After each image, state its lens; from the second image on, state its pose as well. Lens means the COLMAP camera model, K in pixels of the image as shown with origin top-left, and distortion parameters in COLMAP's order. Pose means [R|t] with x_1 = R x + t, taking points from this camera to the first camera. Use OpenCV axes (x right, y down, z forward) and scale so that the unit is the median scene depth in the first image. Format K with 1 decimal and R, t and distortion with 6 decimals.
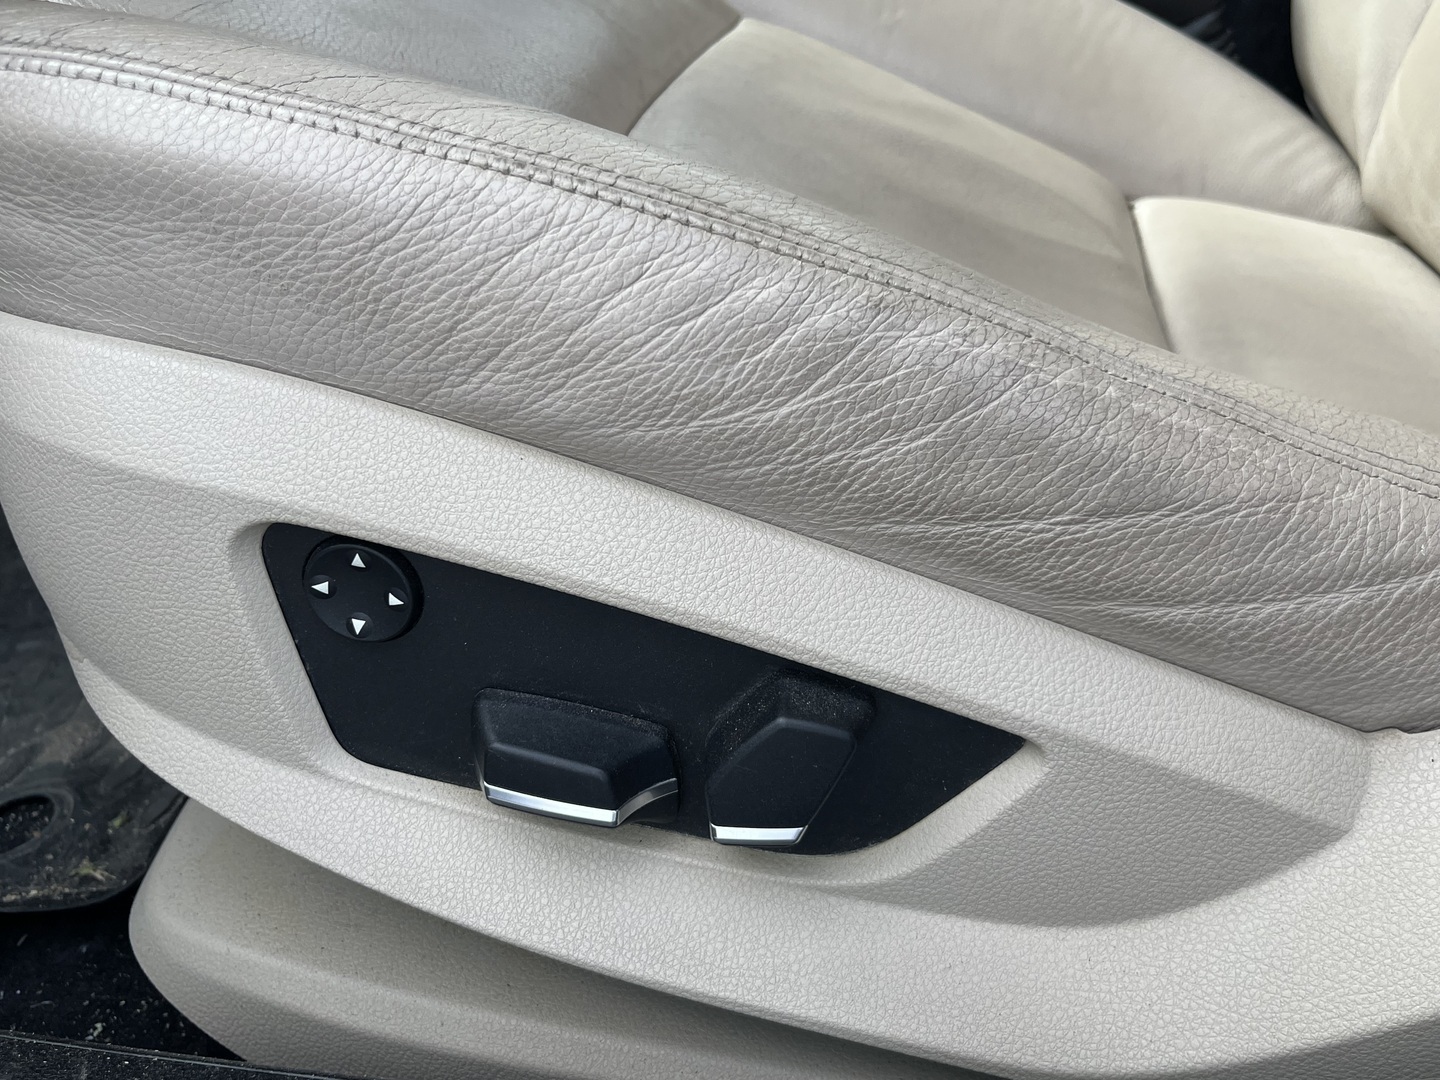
lens RADIAL K [[1224.1, 0, 722.1], [0, 1224.1, 543.0], [0, 0, 1]] dist [0.056913, -0.062523]
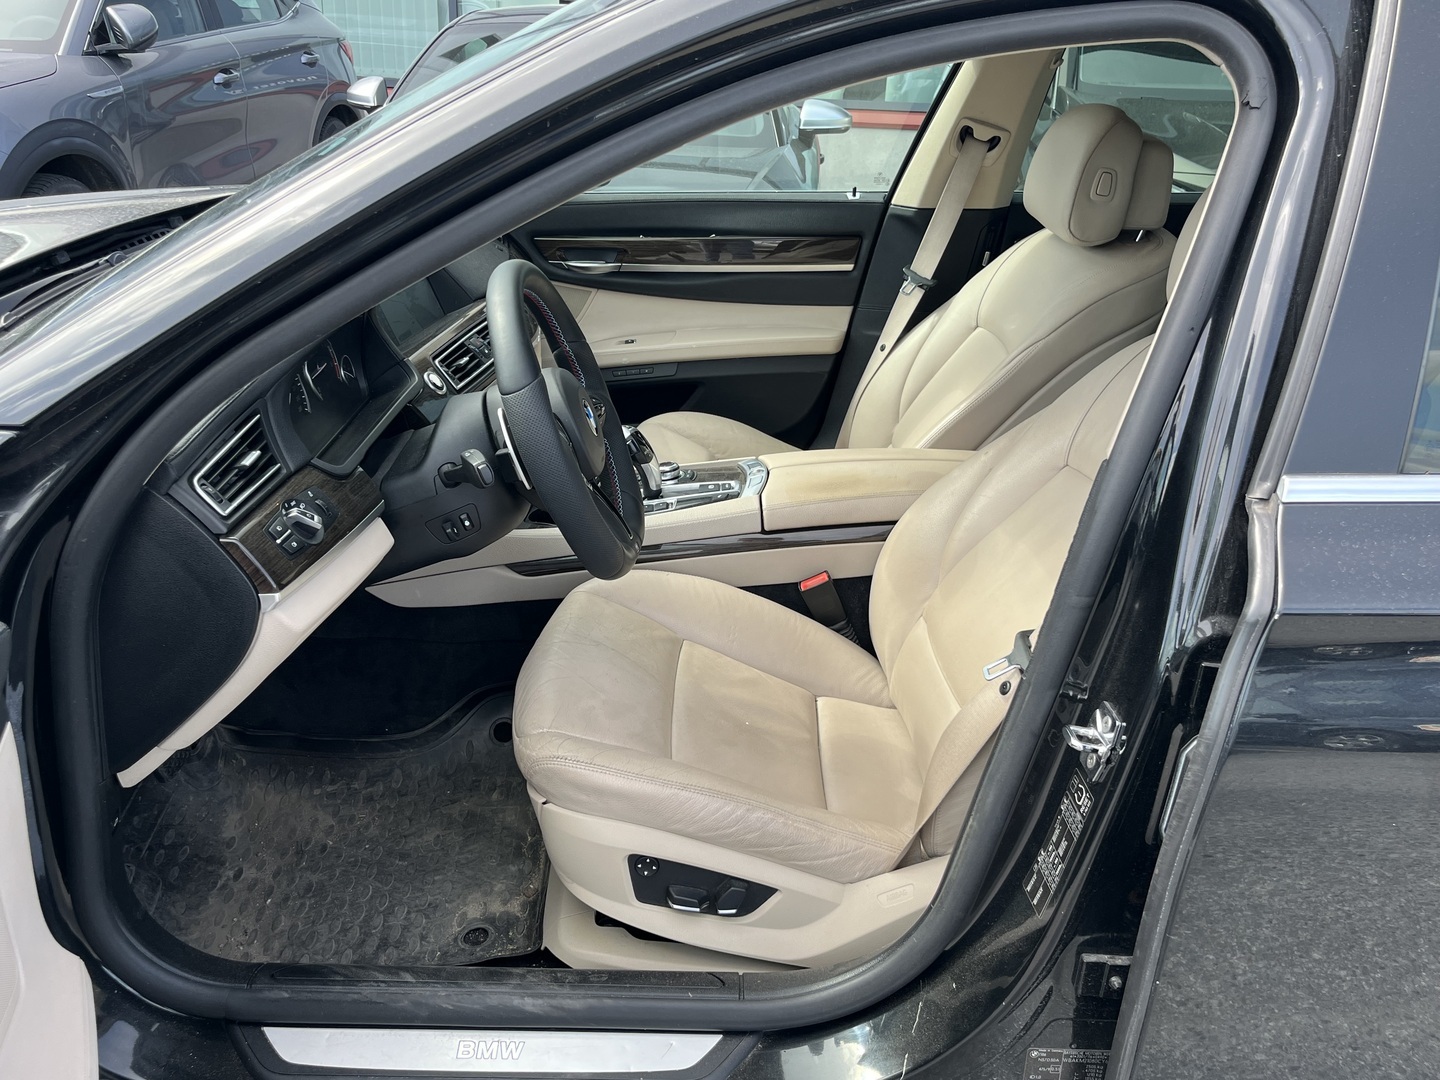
lens RADIAL K [[1224.1, 0, 717.6], [0, 1224.1, 549.8], [0, 0, 1]] dist [0.056913, -0.062523]
pose [[0.986506, -0.010949, 0.163357, -0.865600], [0.034979, 0.988819, -0.144961, -0.532665], [-0.159943, 0.148719, 0.975859, -4.381439]]
